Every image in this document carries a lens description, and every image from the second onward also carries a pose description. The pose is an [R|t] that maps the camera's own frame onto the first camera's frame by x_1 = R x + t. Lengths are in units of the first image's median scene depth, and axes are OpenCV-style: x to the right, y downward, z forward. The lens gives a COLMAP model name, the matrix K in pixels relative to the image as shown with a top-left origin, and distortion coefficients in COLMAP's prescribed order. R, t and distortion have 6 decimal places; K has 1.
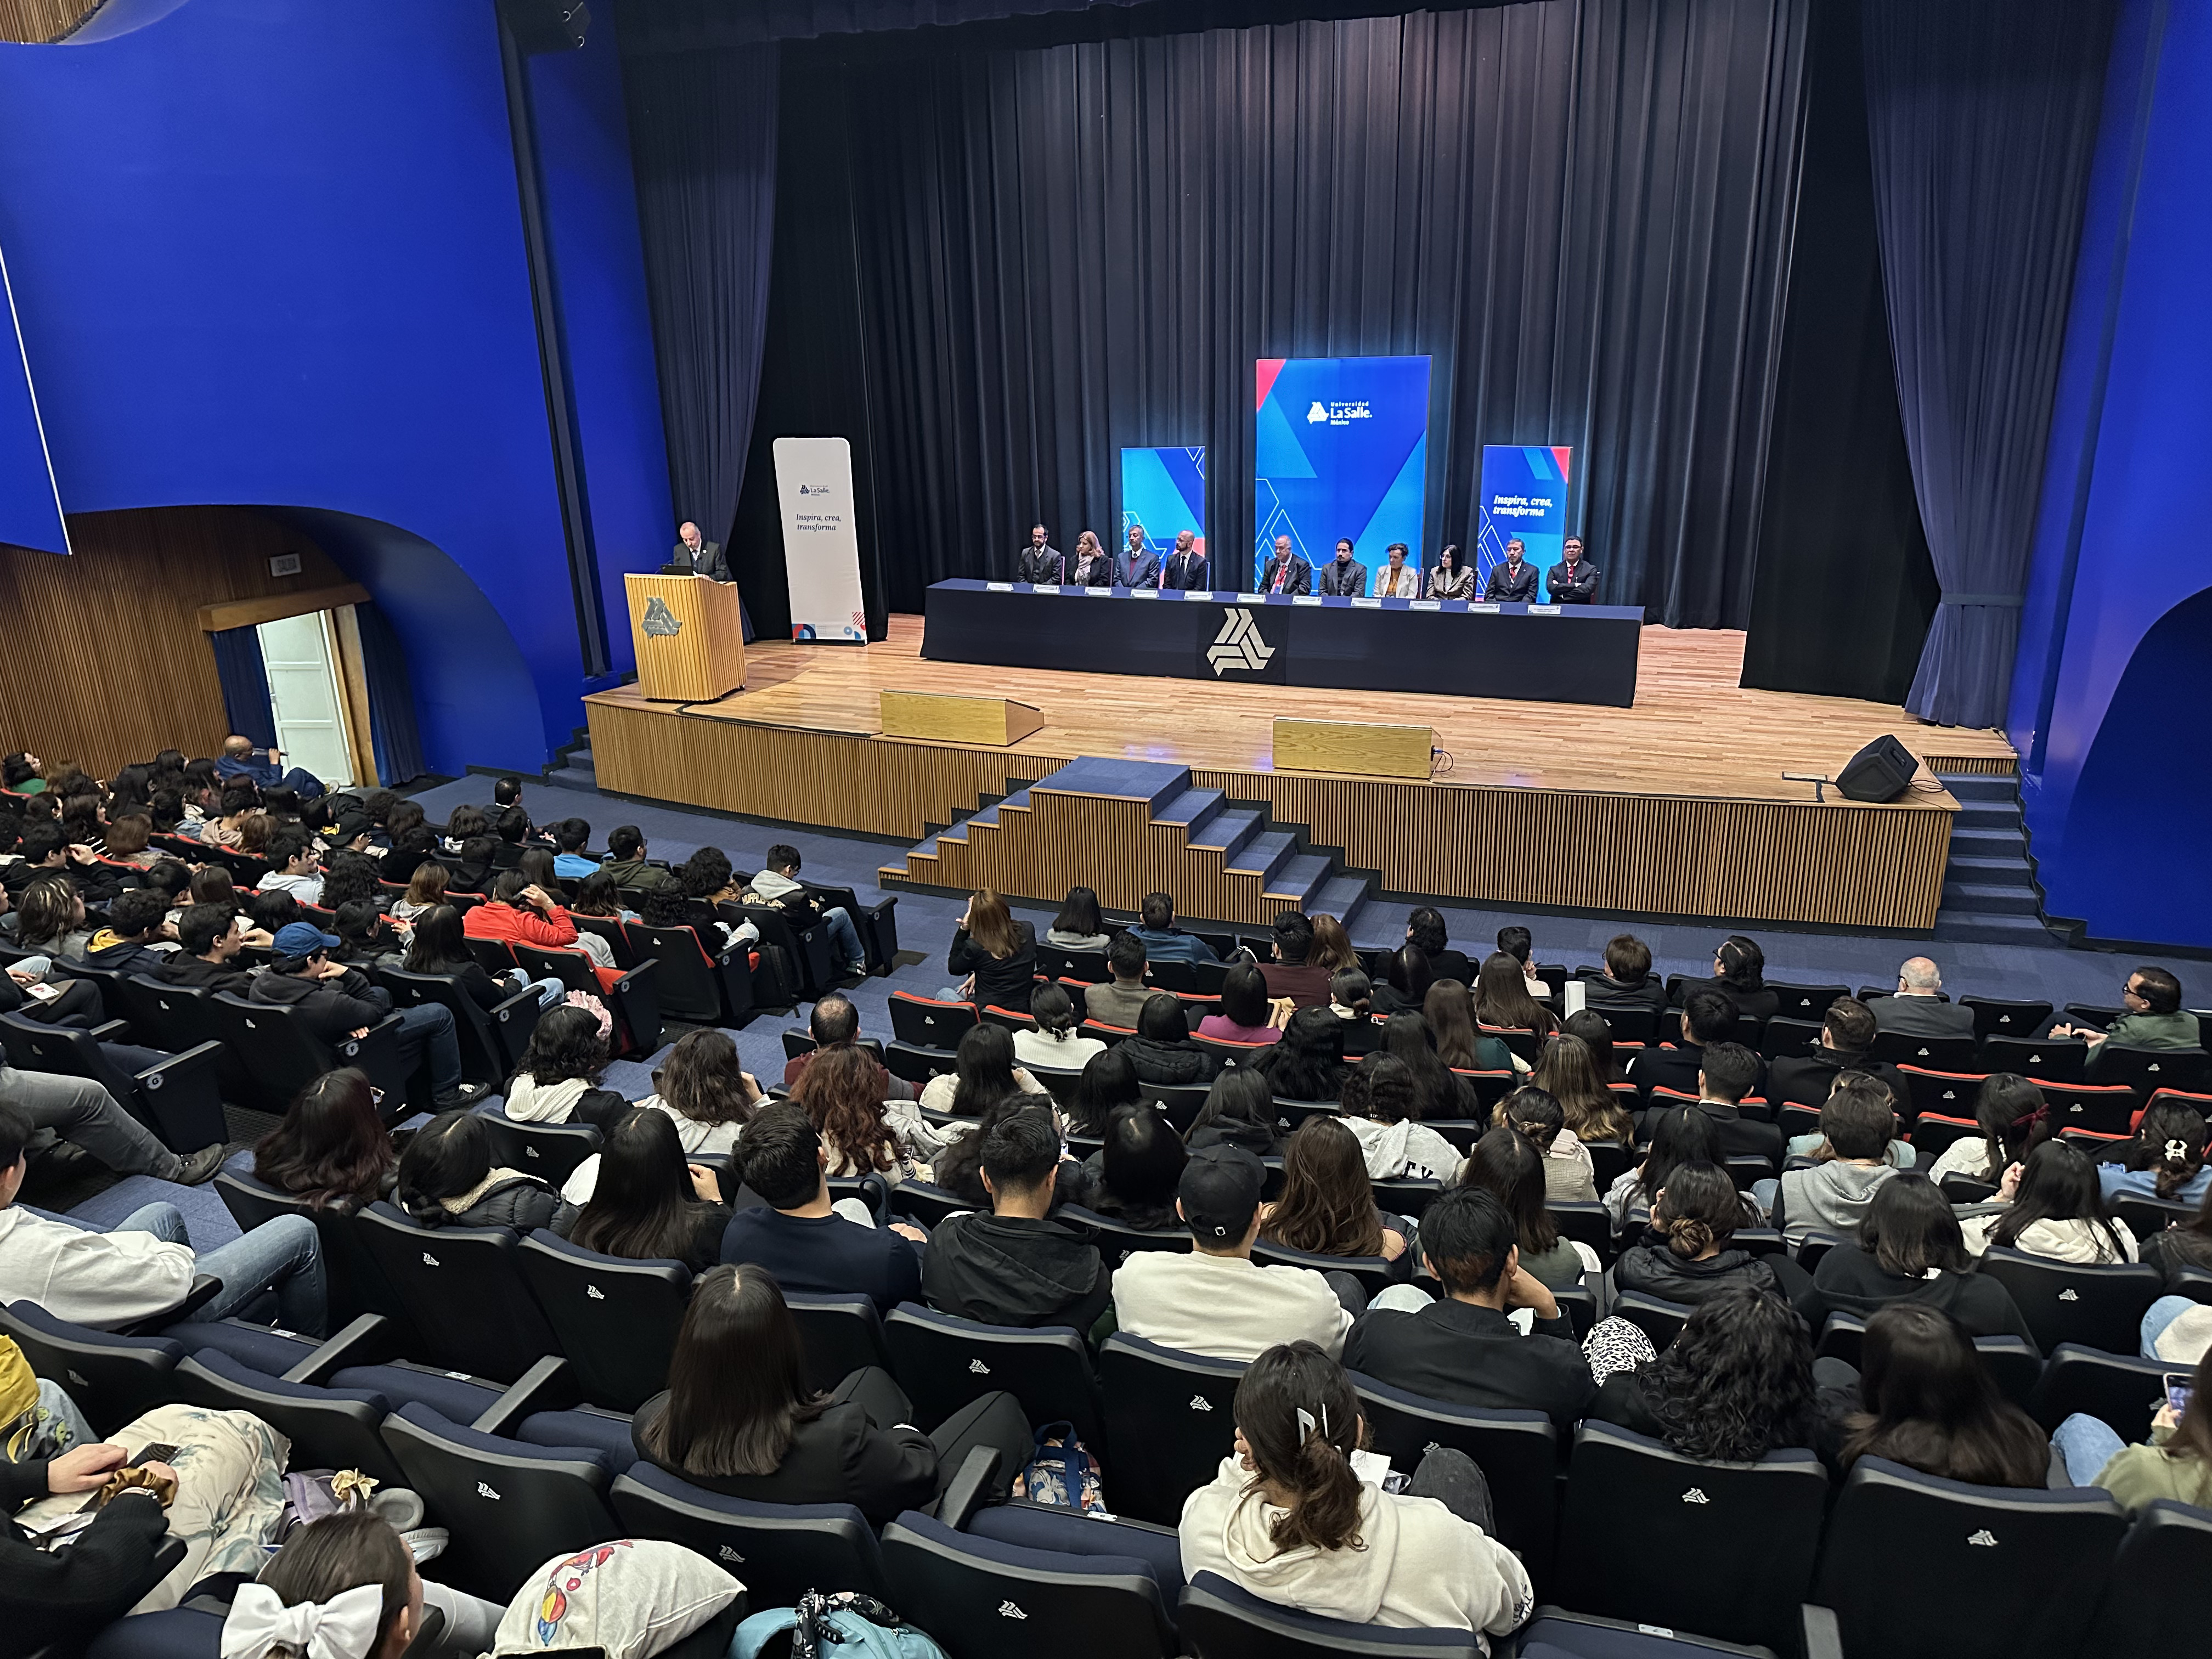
lens RADIAL K [[1596.1, 0, 1112.0], [0, 1596.1, 835.4], [0, 0, 1]] dist [0.002182, 0.019396]
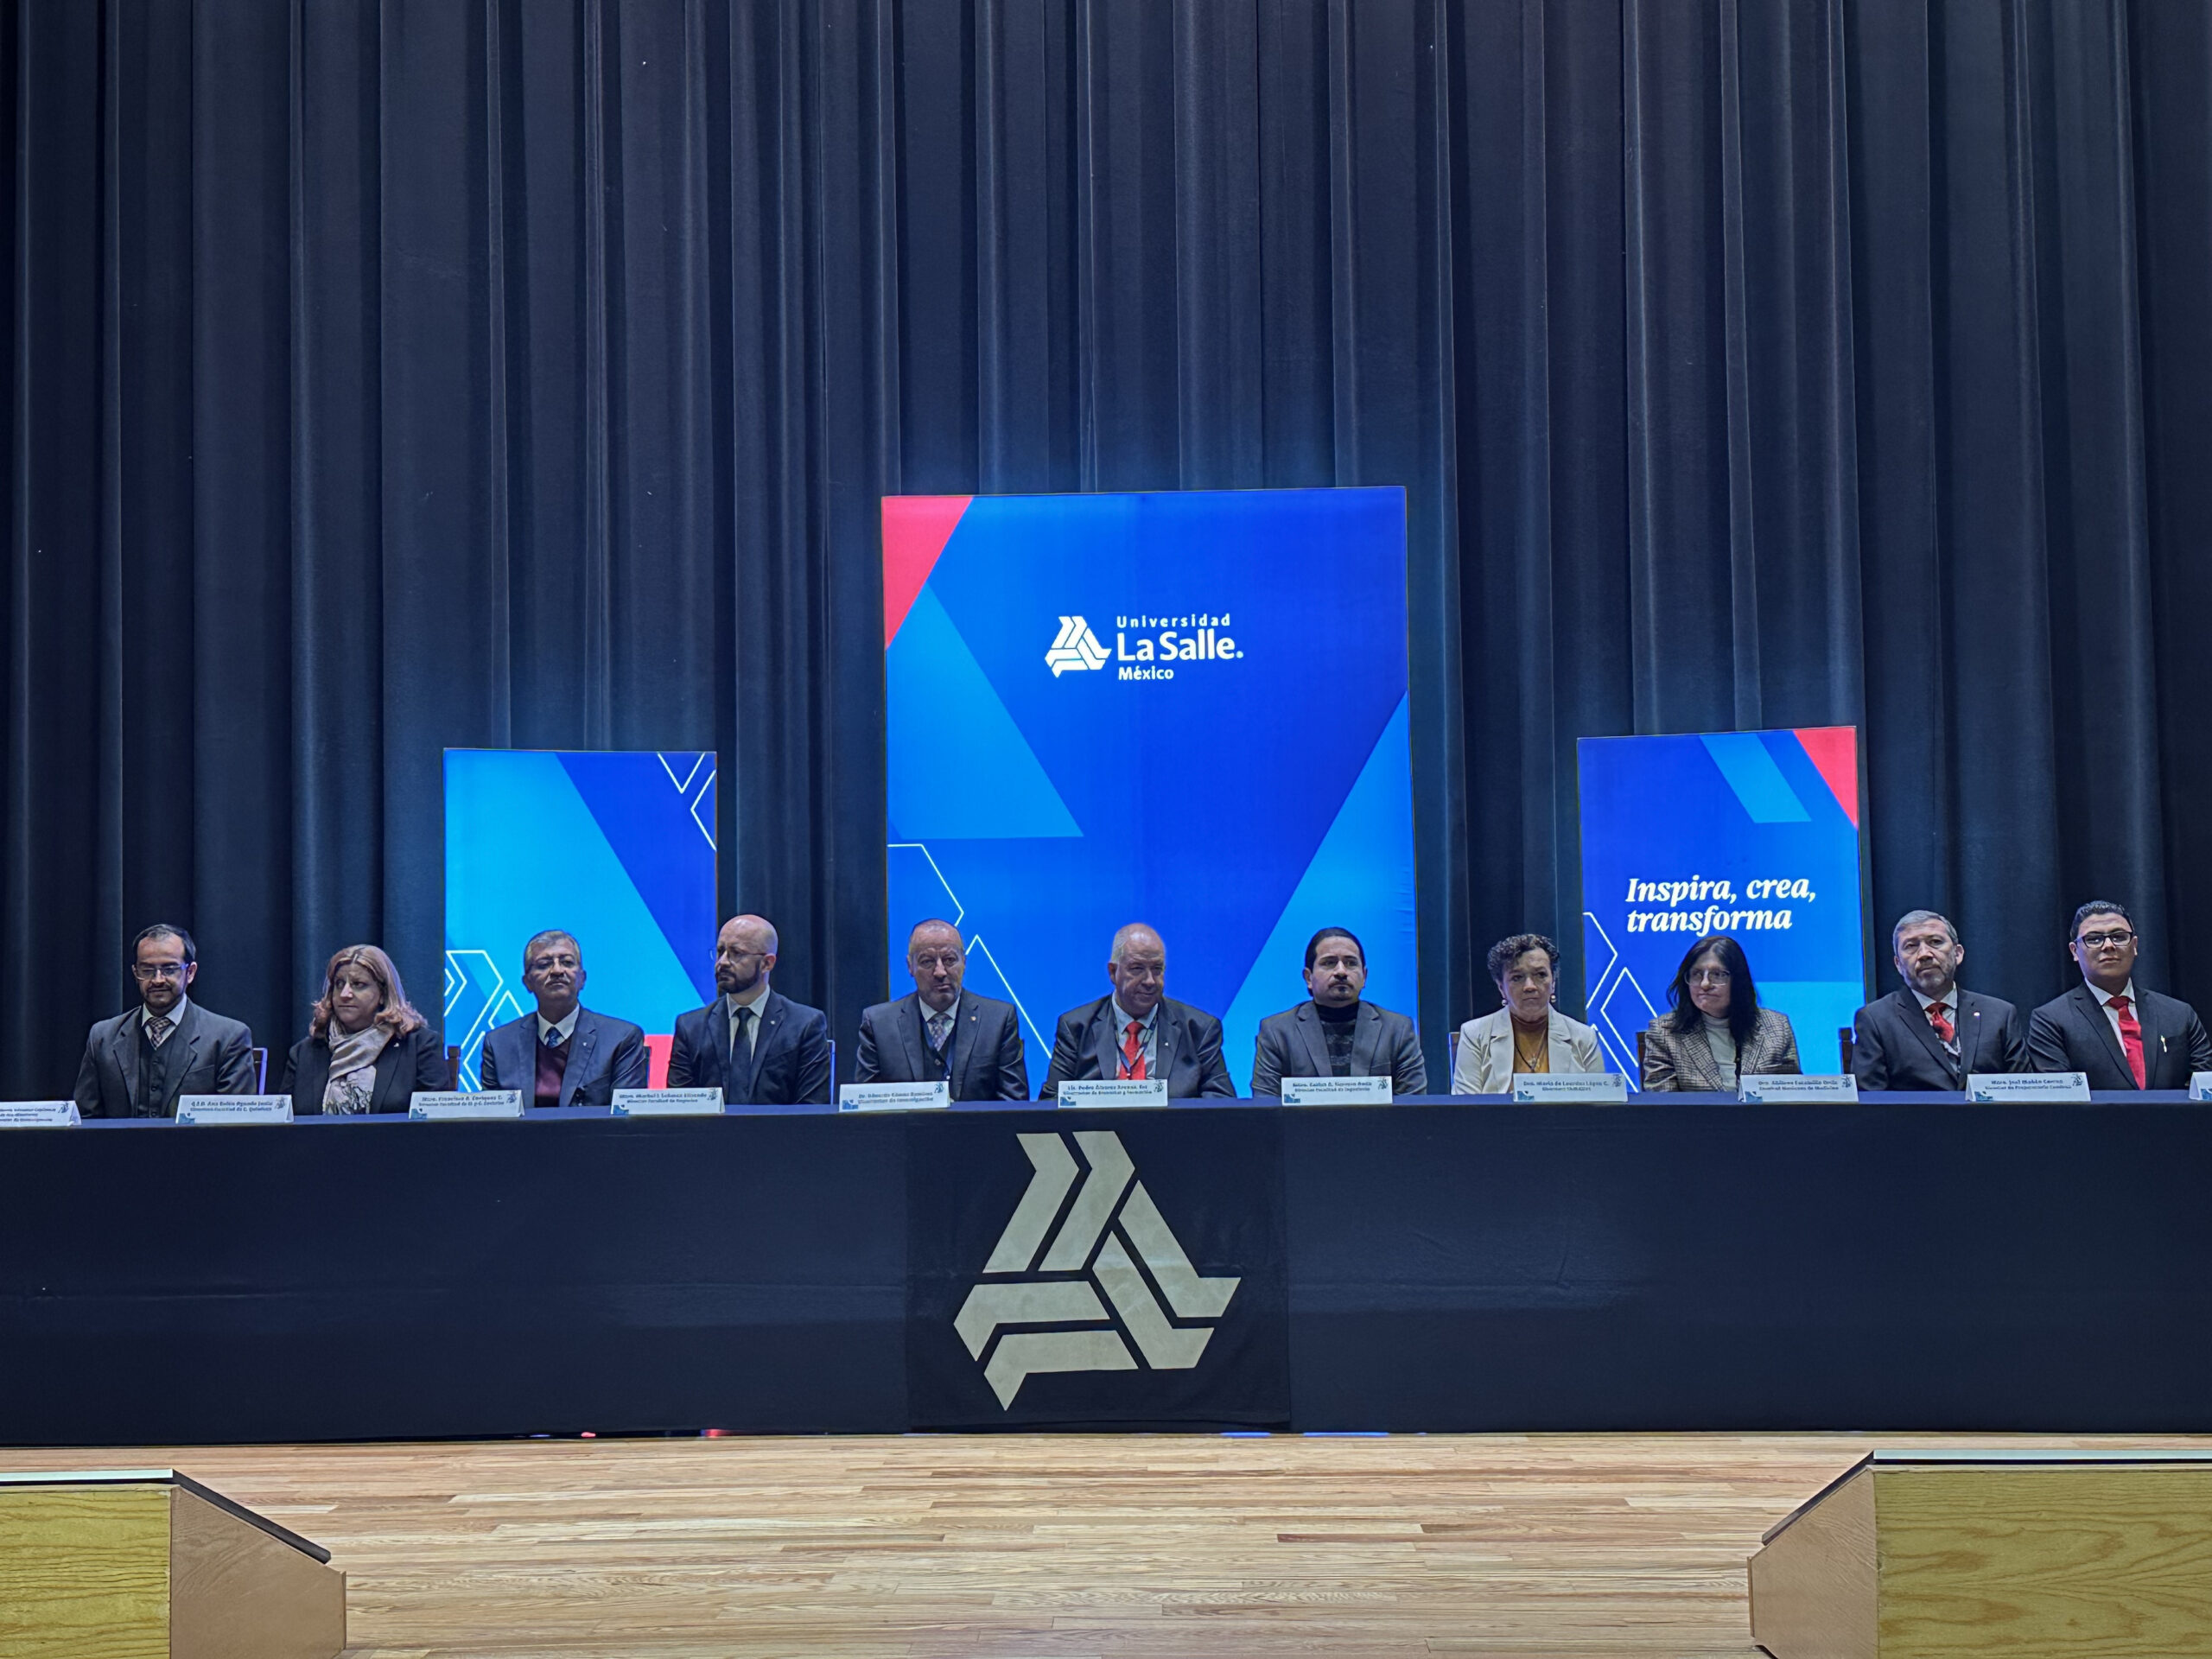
lens RADIAL K [[2711.4, 0, 1107.8], [0, 2711.4, 827.4], [0, 0, 1]] dist [0.081394, 0.000000]
pose [[0.940929, 0.032394, 0.337051, -0.059409], [0.099259, 0.925296, -0.366025, -0.030556], [-0.323729, 0.377859, 0.867423, 0.615145]]
